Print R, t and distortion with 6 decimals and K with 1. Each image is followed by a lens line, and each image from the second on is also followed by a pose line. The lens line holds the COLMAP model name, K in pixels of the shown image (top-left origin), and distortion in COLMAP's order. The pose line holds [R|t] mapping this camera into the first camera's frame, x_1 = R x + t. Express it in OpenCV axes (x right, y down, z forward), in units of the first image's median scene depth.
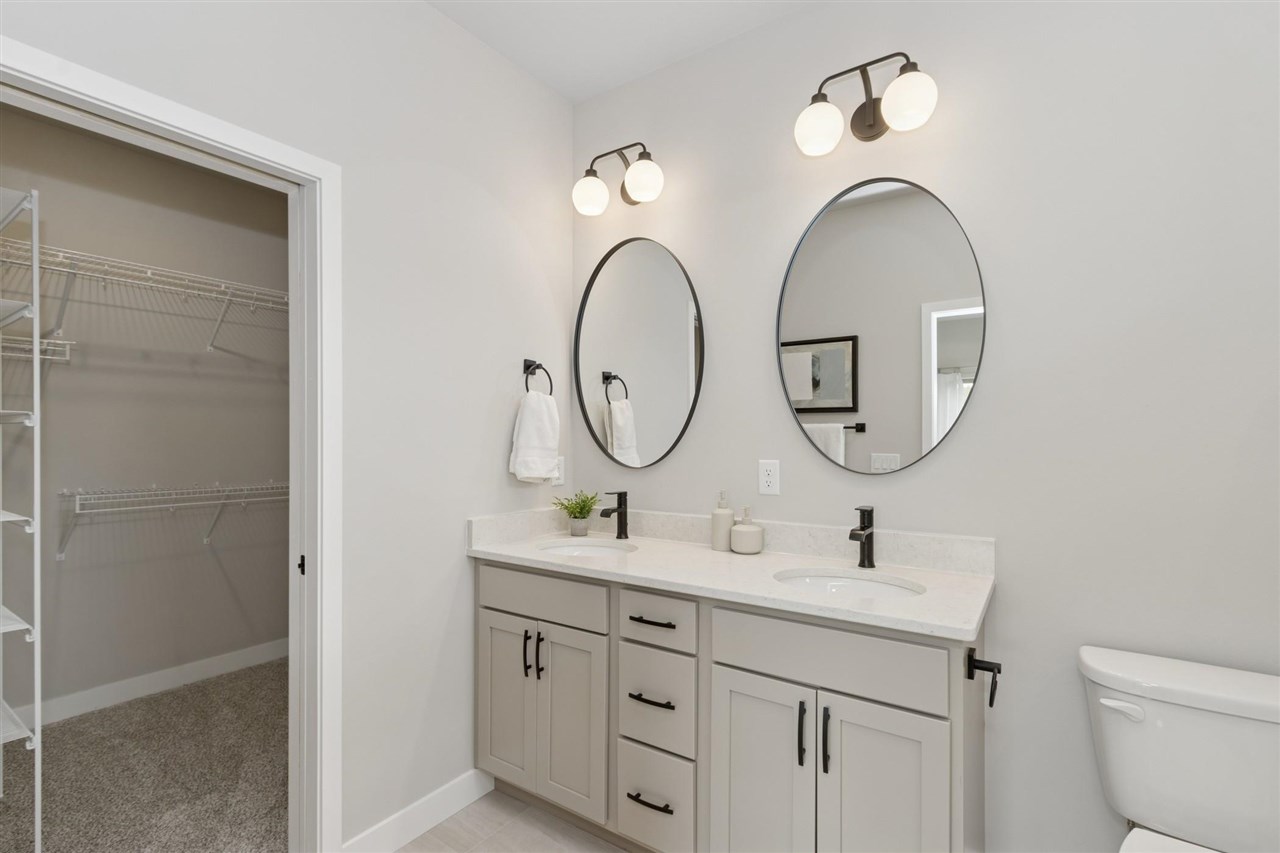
lens RADIAL K [[595.5, 0, 639.9], [0, 595.5, 430.9], [0, 0, 1]] dist [0.000069, -0.000230]
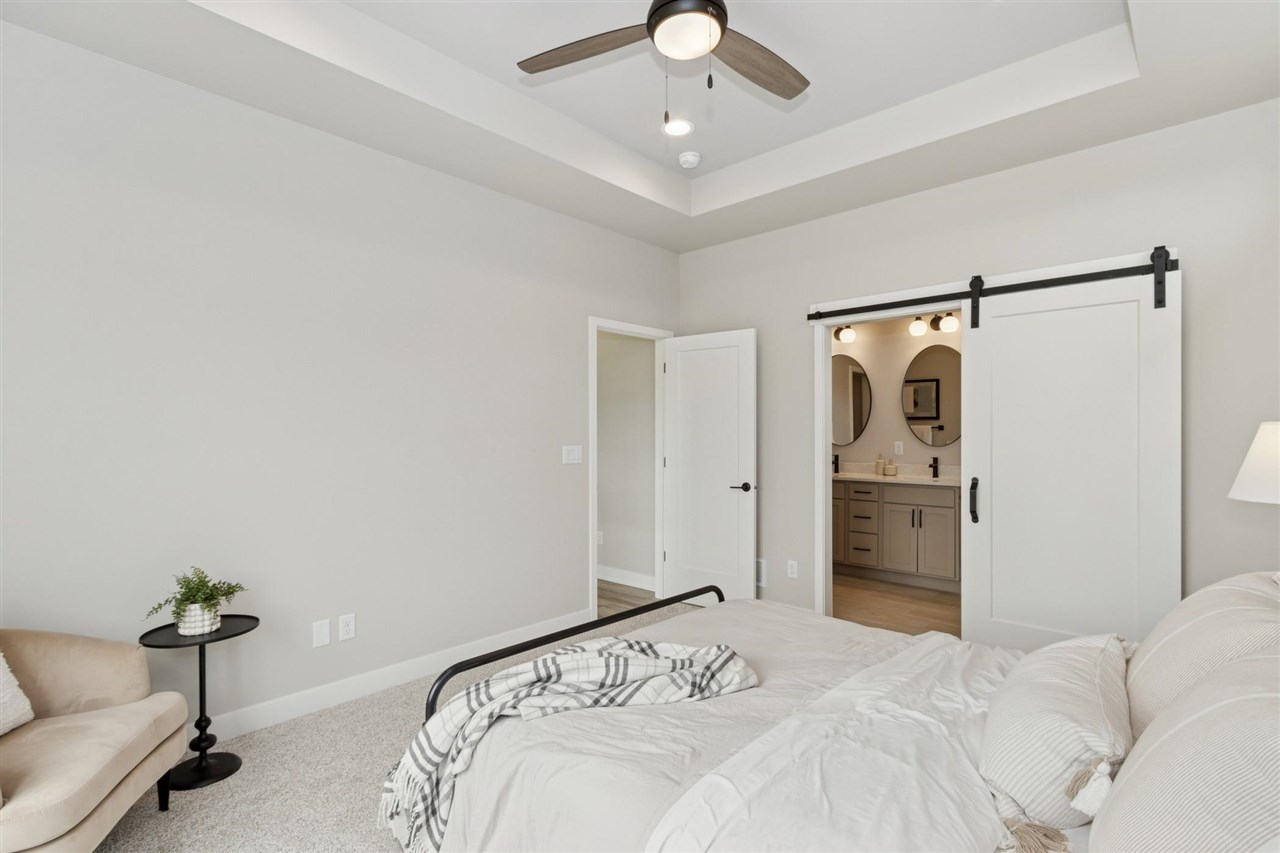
lens RADIAL K [[595.5, 0, 641.5], [0, 595.5, 431.8], [0, 0, 1]] dist [0.000069, -0.000230]
pose [[0.990233, -0.003182, -0.139383, -0.590126], [0.004497, 0.999948, 0.009117, -0.027217], [0.139346, -0.009654, 0.990197, -1.929254]]
